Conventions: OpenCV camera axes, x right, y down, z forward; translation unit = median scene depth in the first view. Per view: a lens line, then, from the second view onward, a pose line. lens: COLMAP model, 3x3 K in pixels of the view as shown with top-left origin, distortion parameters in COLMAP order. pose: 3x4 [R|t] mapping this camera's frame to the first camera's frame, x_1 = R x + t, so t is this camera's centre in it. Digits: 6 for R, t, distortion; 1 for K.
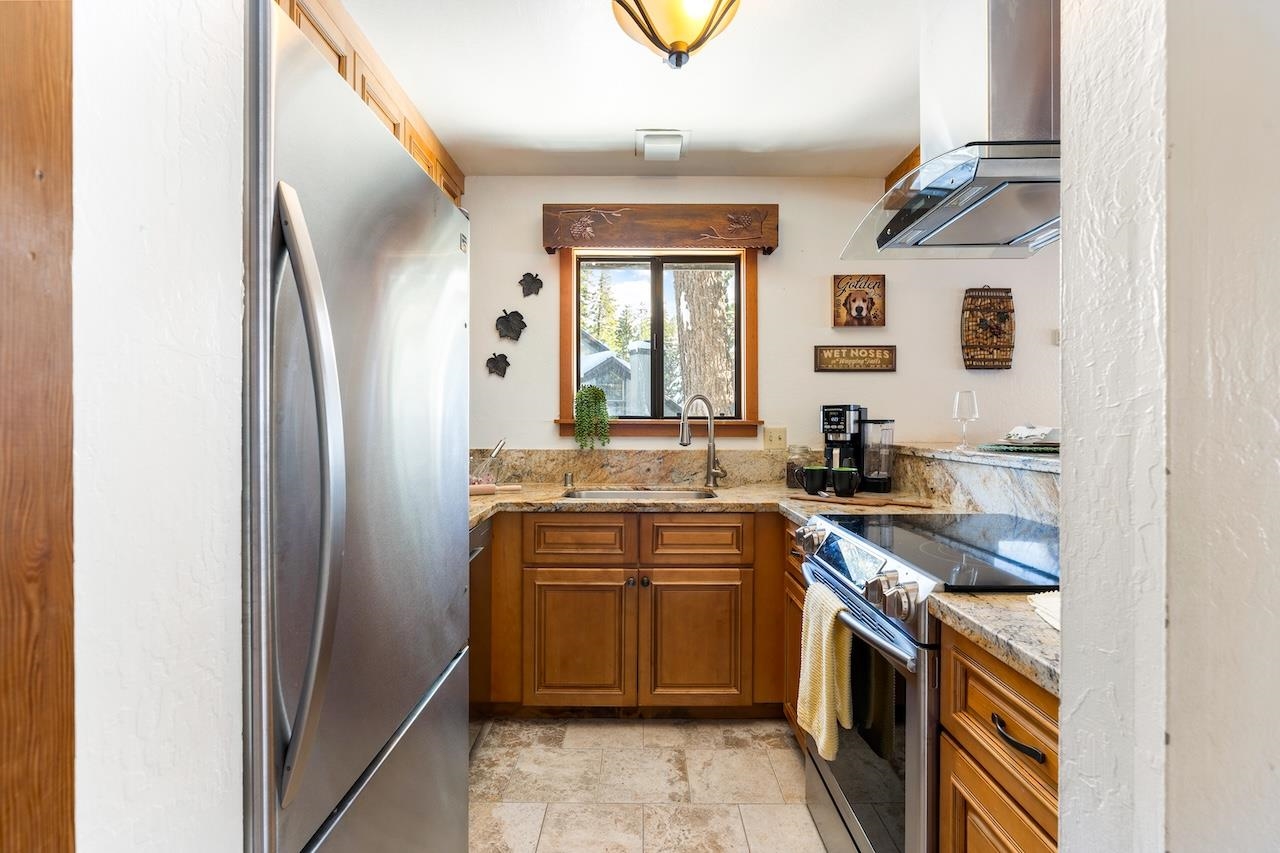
lens RADIAL K [[575.8, 0, 642.6], [0, 575.8, 423.6], [0, 0, 1]] dist [-0.007775, 0.002131]
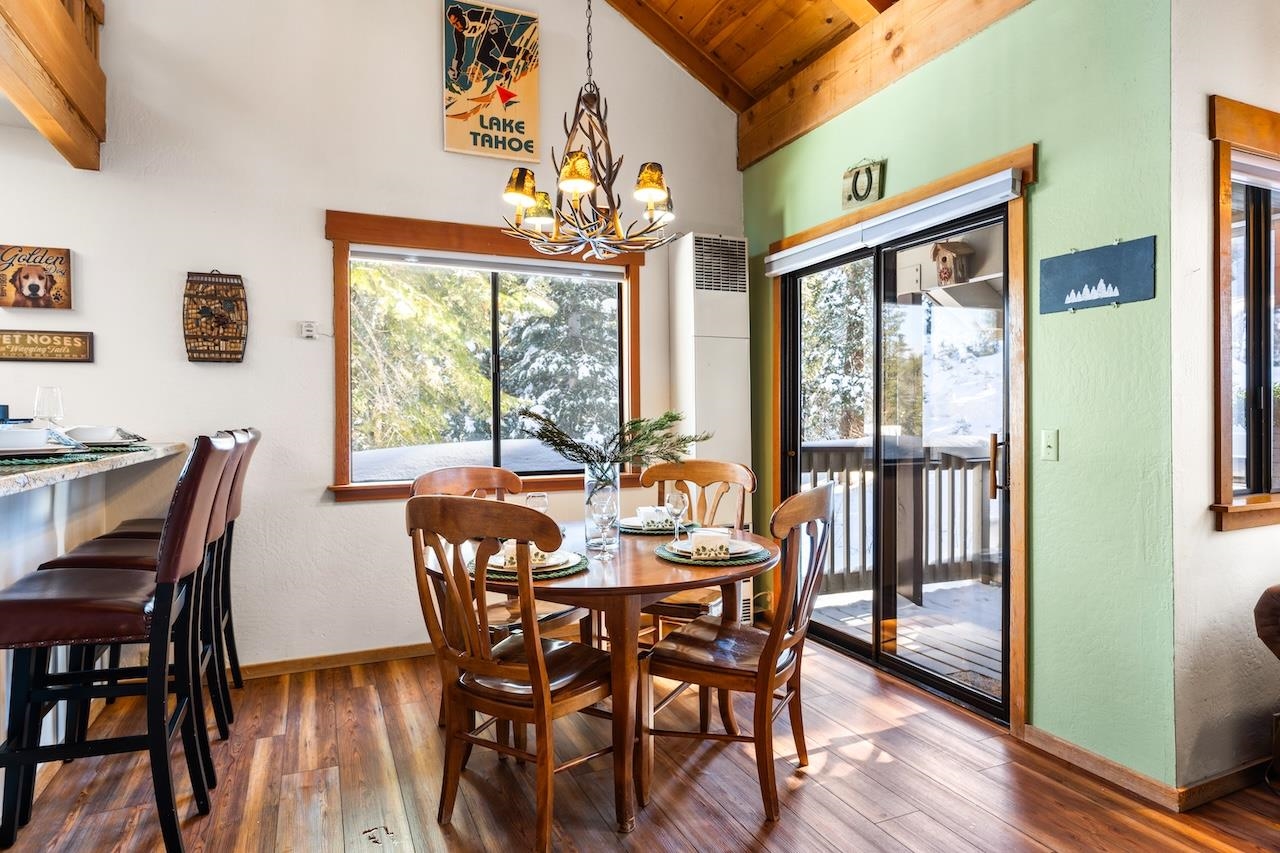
lens RADIAL K [[728.7, 0, 630.2], [0, 728.7, 420.8], [0, 0, 1]] dist [-0.002030, 0.002972]
pose [[0.918915, -0.010210, 0.394324, 0.752681], [0.010704, 0.999942, 0.000947, 0.004413], [-0.394311, 0.003351, 0.918971, -0.322087]]
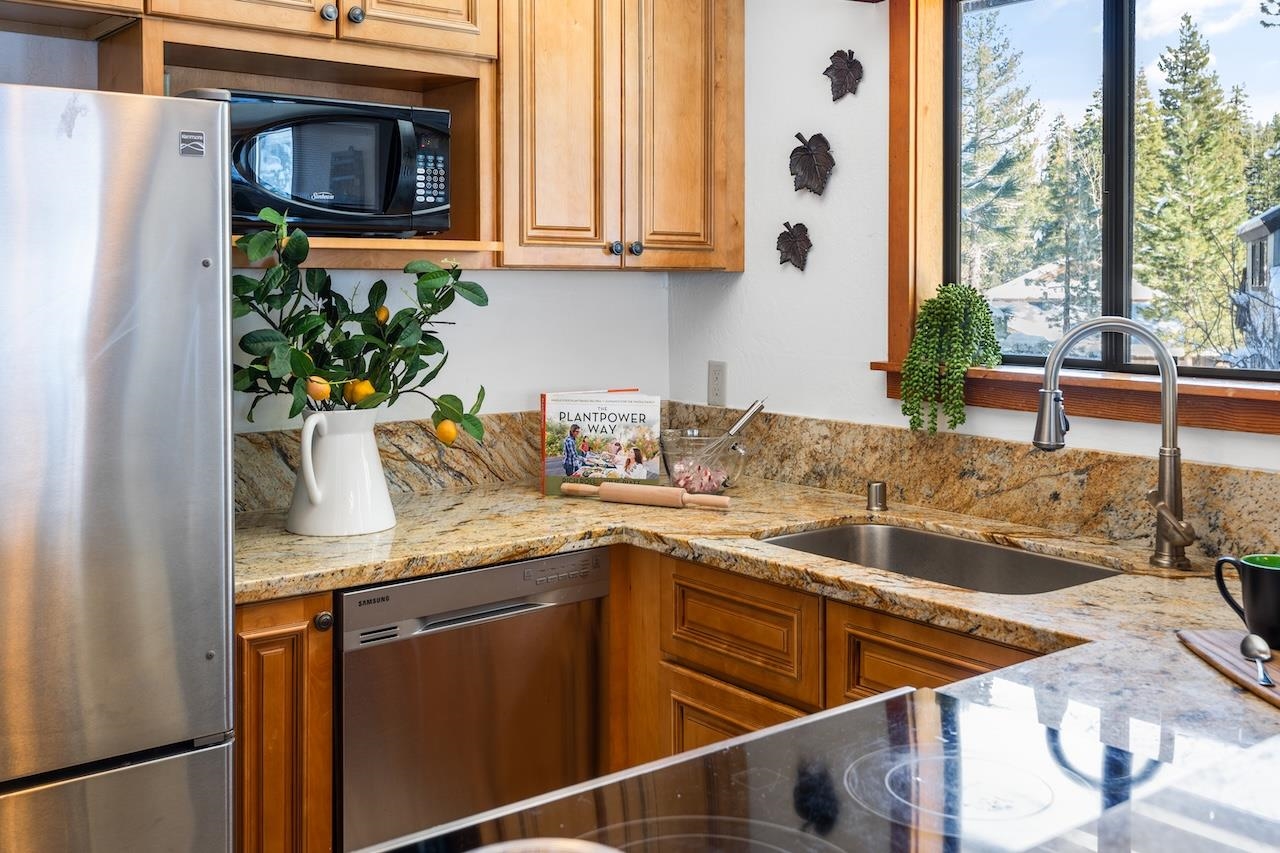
lens RADIAL K [[1268.5, 0, 661.4], [0, 1268.5, 311.2], [0, 0, 1]] dist [0.018786, 0.000000]
pose [[0.622834, 0.014154, -0.782226, 0.534700], [-0.003519, 0.999877, 0.015290, -0.062171], [0.782346, -0.006770, 0.622807, 0.230640]]
